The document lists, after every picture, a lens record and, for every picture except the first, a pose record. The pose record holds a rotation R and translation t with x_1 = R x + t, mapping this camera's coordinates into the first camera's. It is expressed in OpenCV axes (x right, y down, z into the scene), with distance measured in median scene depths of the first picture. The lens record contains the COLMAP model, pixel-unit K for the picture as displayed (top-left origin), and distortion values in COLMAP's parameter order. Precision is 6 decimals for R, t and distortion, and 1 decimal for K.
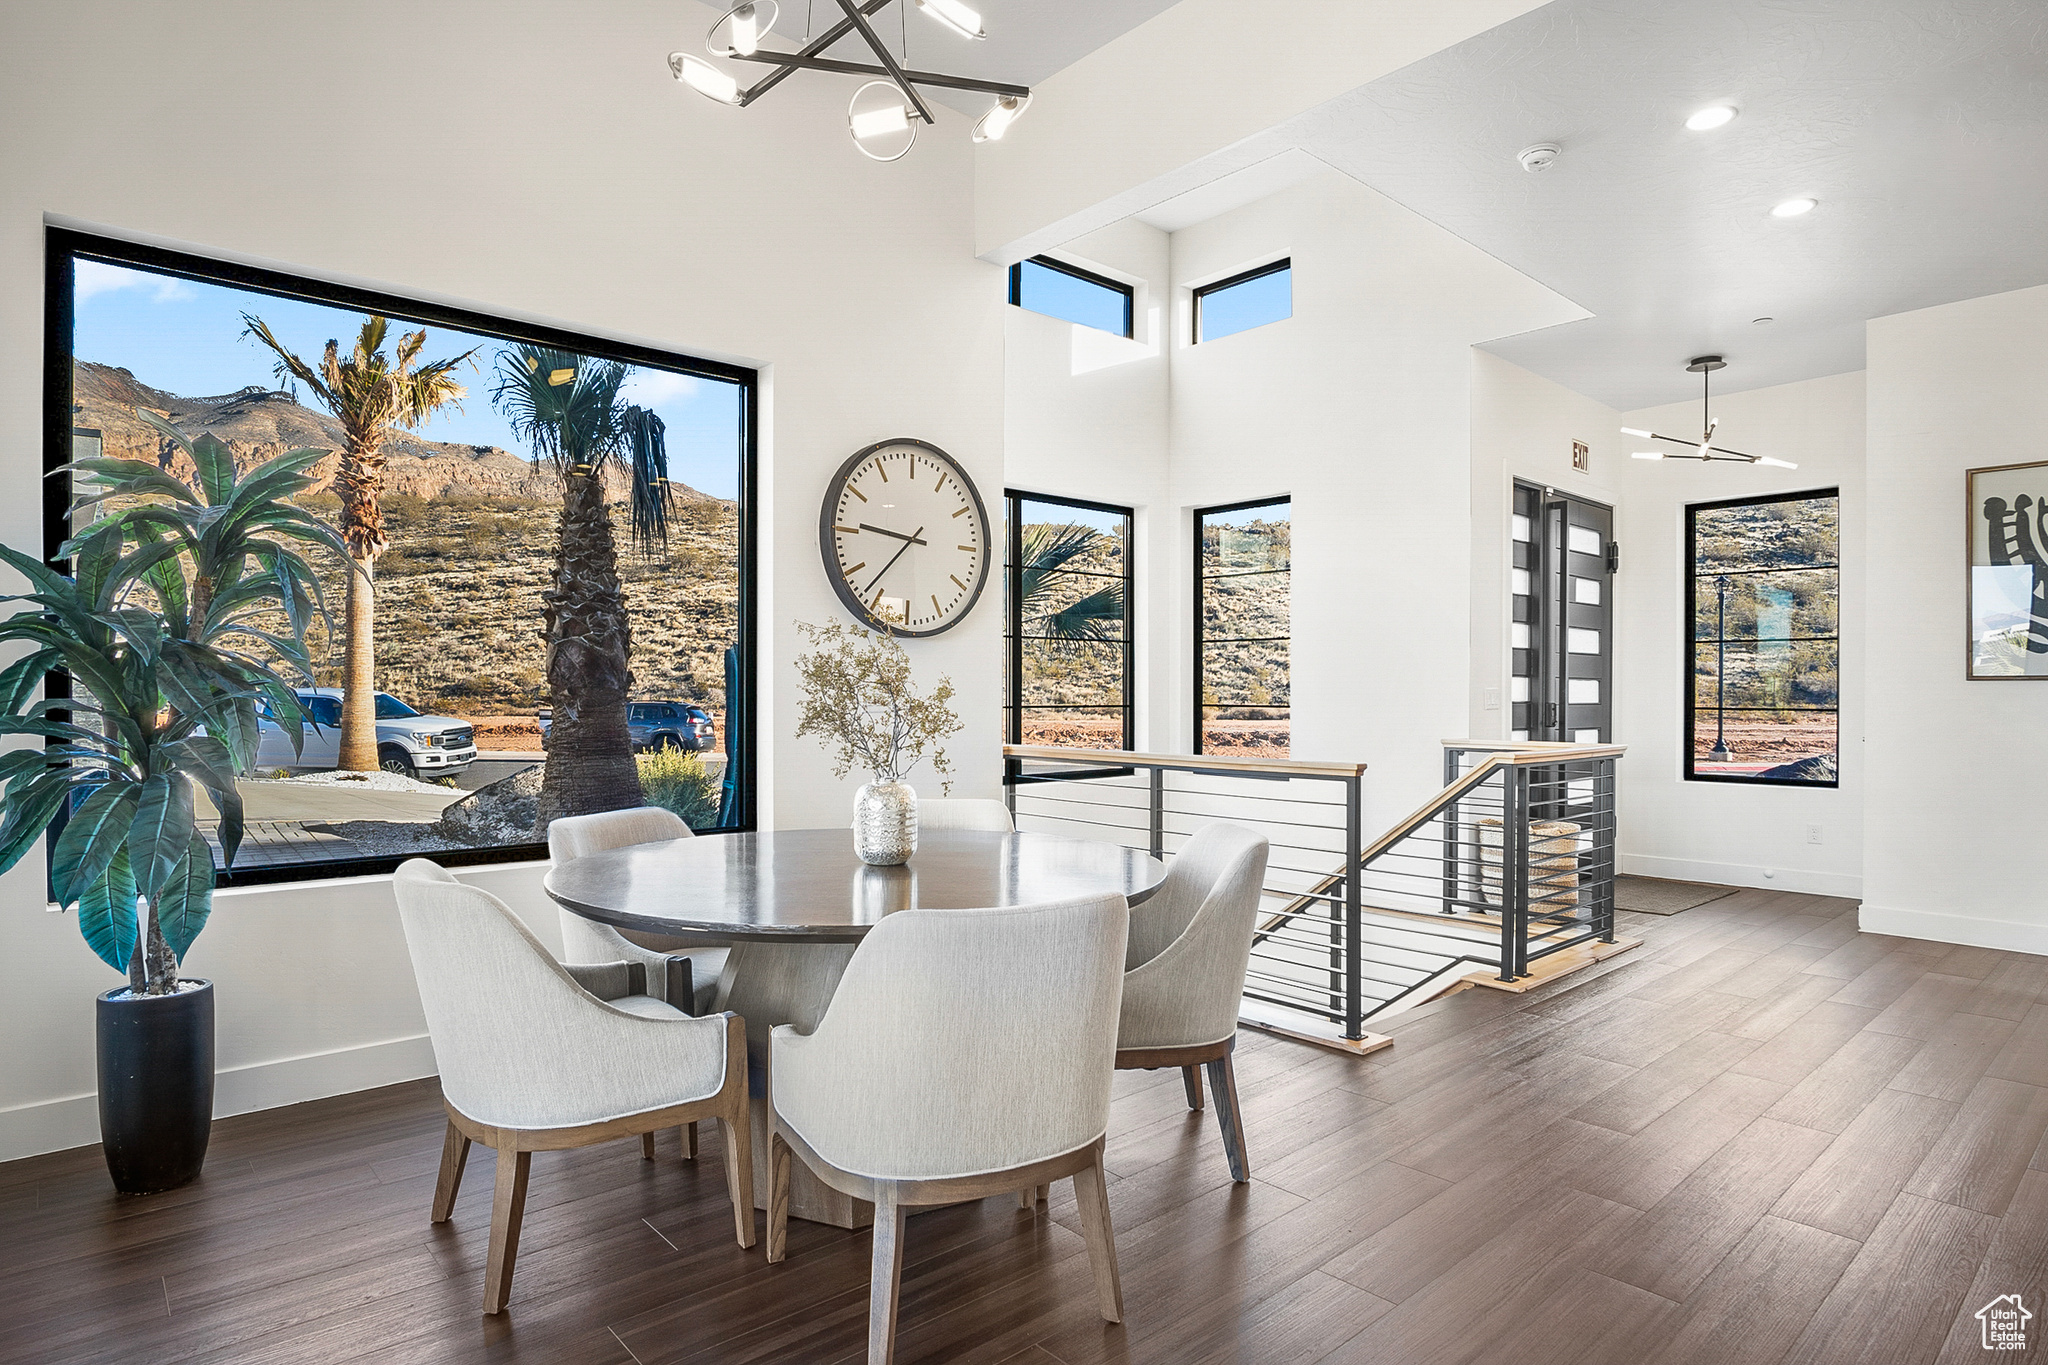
lens RADIAL K [[1128.8, 0, 1024.0], [0, 1128.8, 682.5], [0, 0, 1]] dist [-0.005748, -0.000466]
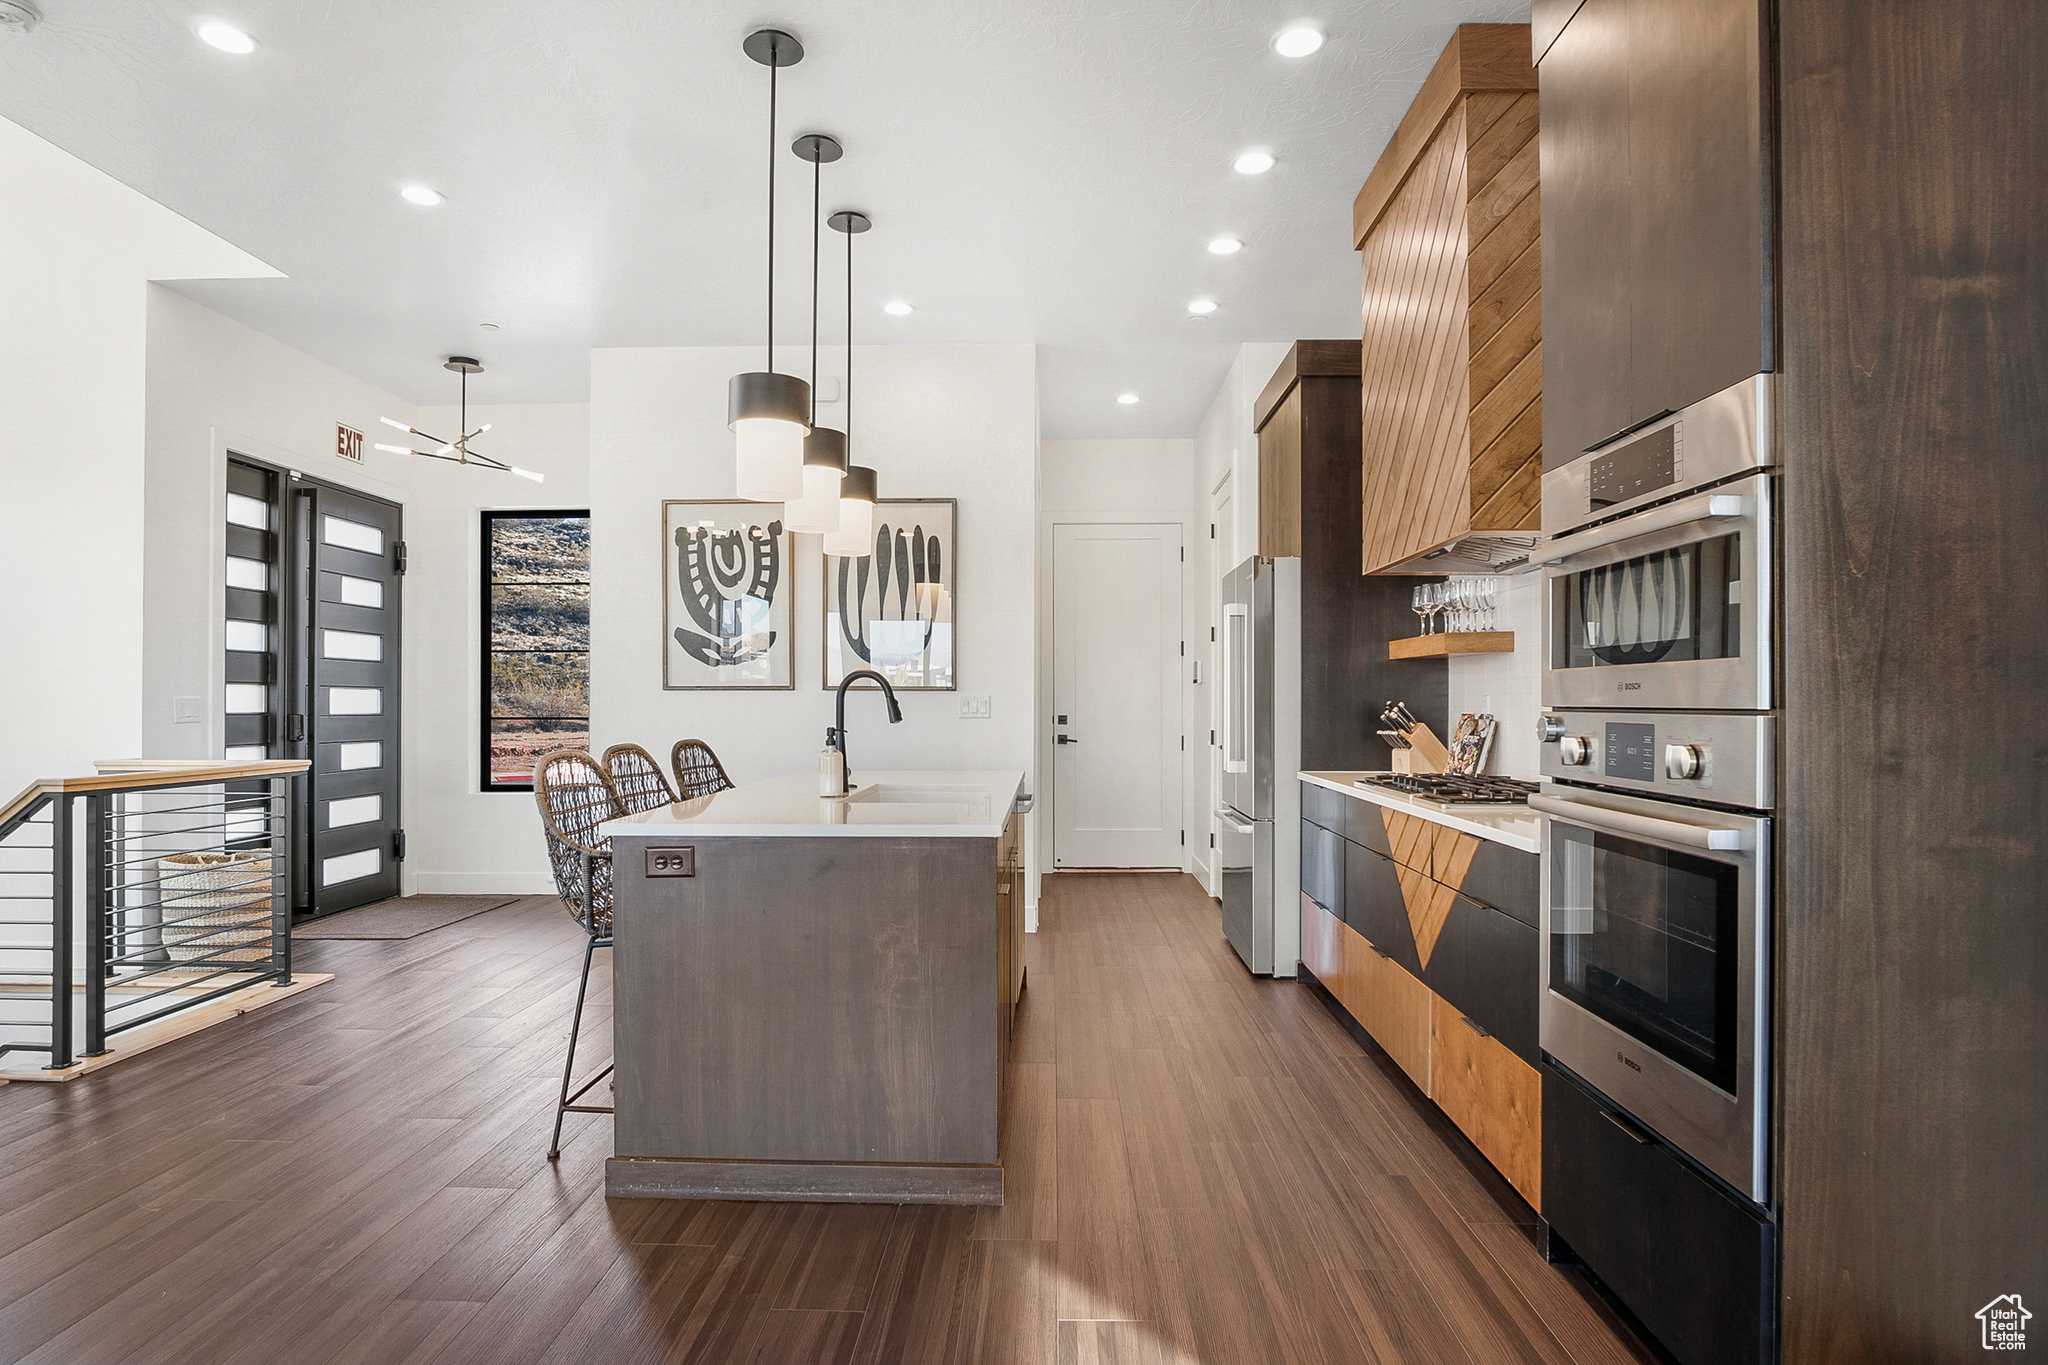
lens RADIAL K [[1128.8, 0, 1024.0], [0, 1128.8, 682.5], [0, 0, 1]] dist [-0.005748, -0.000466]
pose [[0.696999, 0.007927, 0.717028, 0.233193], [-0.001022, 0.999949, -0.010061, 0.001380], [-0.717071, 0.006279, 0.696972, -0.025592]]
